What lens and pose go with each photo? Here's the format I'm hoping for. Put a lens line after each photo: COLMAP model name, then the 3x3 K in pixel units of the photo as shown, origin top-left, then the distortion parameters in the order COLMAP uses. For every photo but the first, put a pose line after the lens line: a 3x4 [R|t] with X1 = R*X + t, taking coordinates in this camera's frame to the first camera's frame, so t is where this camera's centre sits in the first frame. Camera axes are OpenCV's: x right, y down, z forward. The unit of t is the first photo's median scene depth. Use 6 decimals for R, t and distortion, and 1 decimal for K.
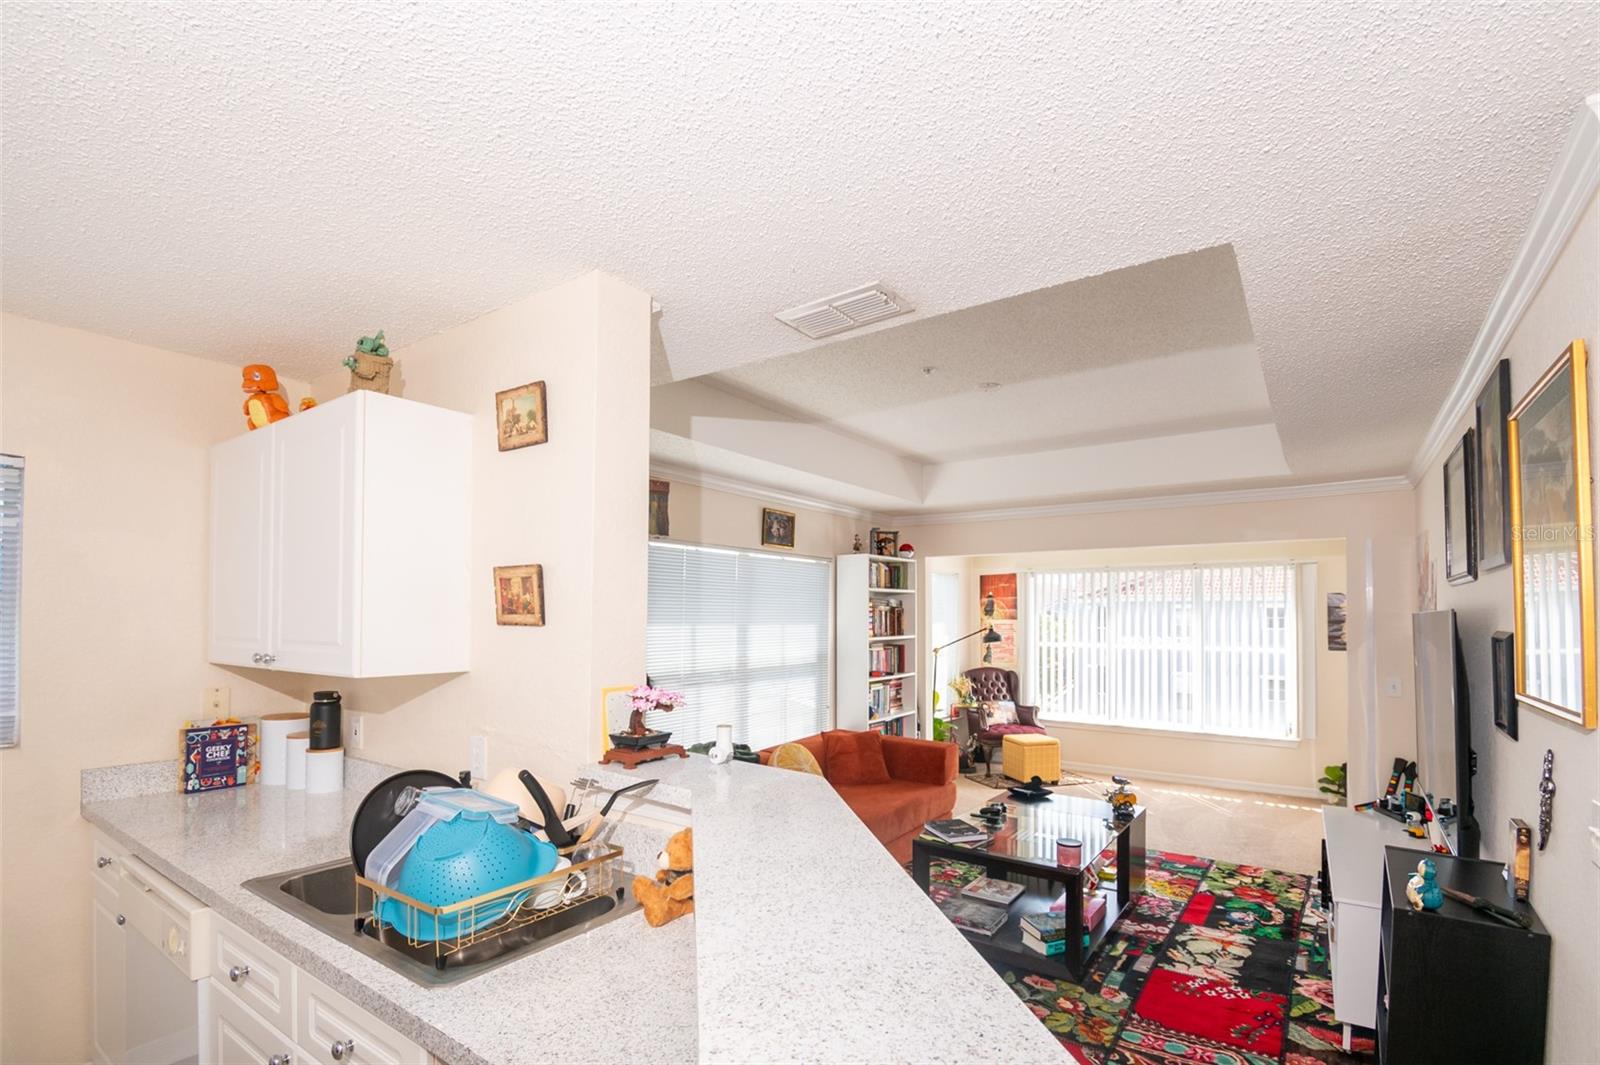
lens RADIAL K [[735.7, 0, 813.4], [0, 735.7, 597.6], [0, 0, 1]] dist [-0.000114, -0.013800]
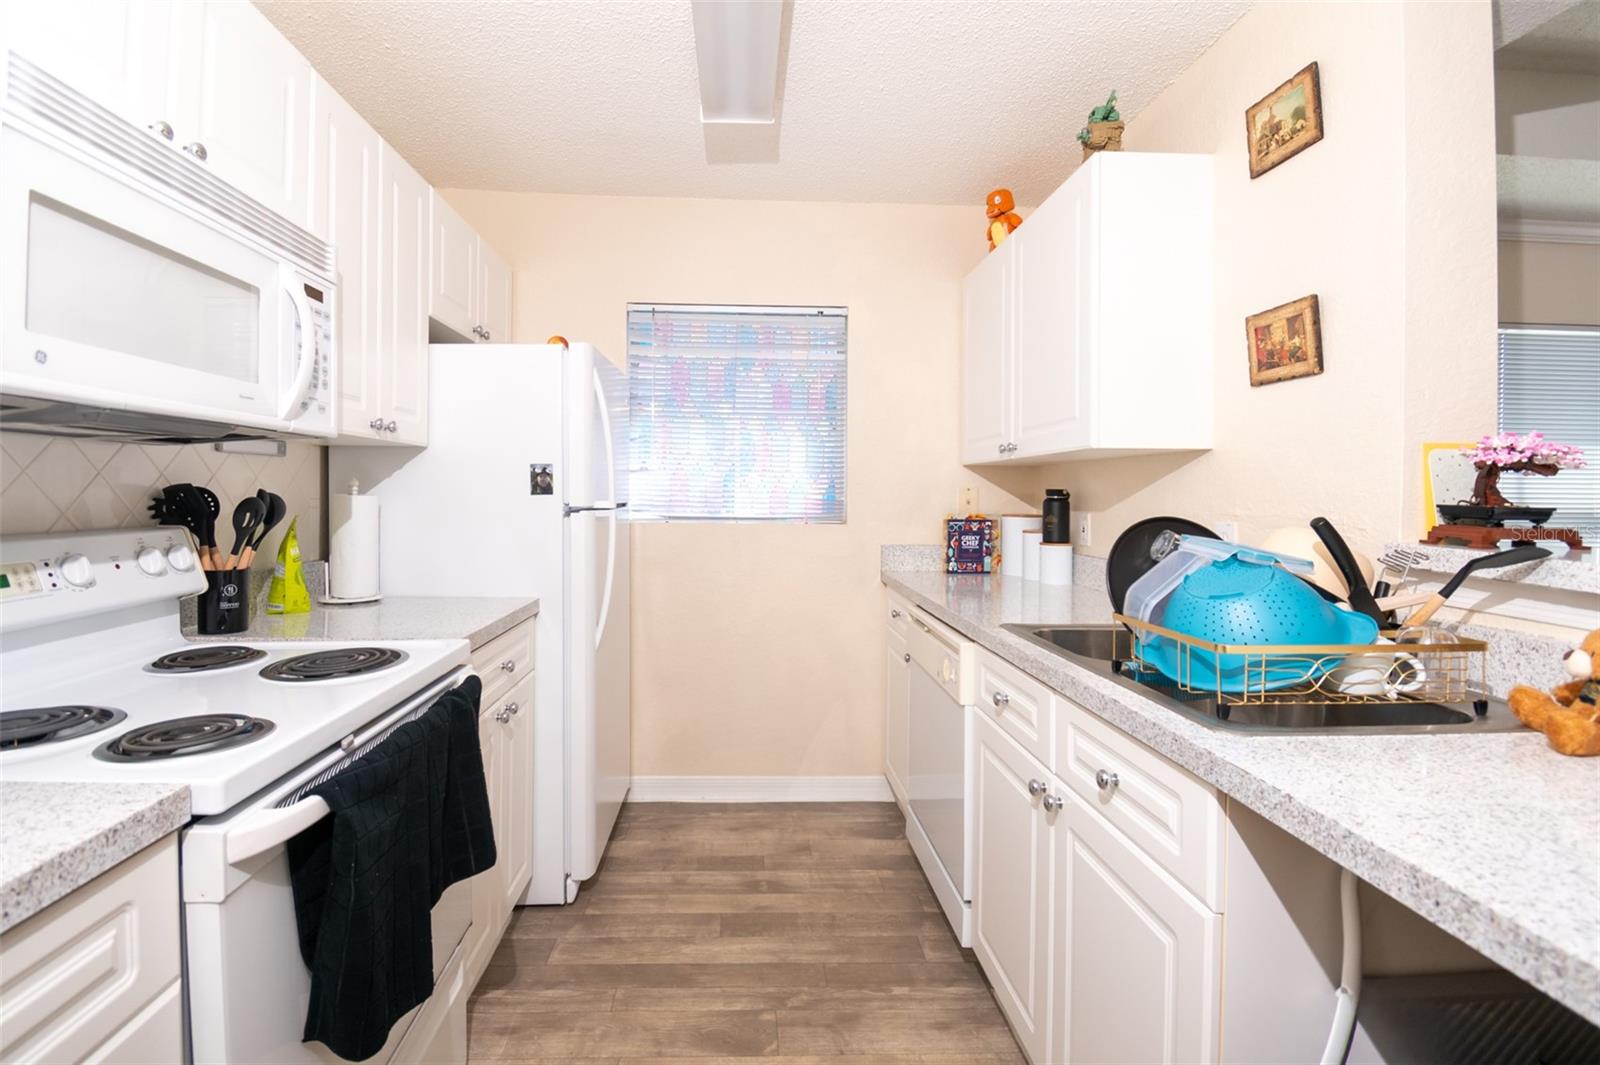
lens RADIAL K [[734.2, 0, 773.3], [0, 734.2, 491.2], [0, 0, 1]] dist [0.000527, -0.013293]
pose [[0.606710, -0.001159, -0.794923, -0.105843], [0.010291, 0.999927, 0.006396, 0.159112], [0.794857, -0.012061, 0.606677, 0.064423]]
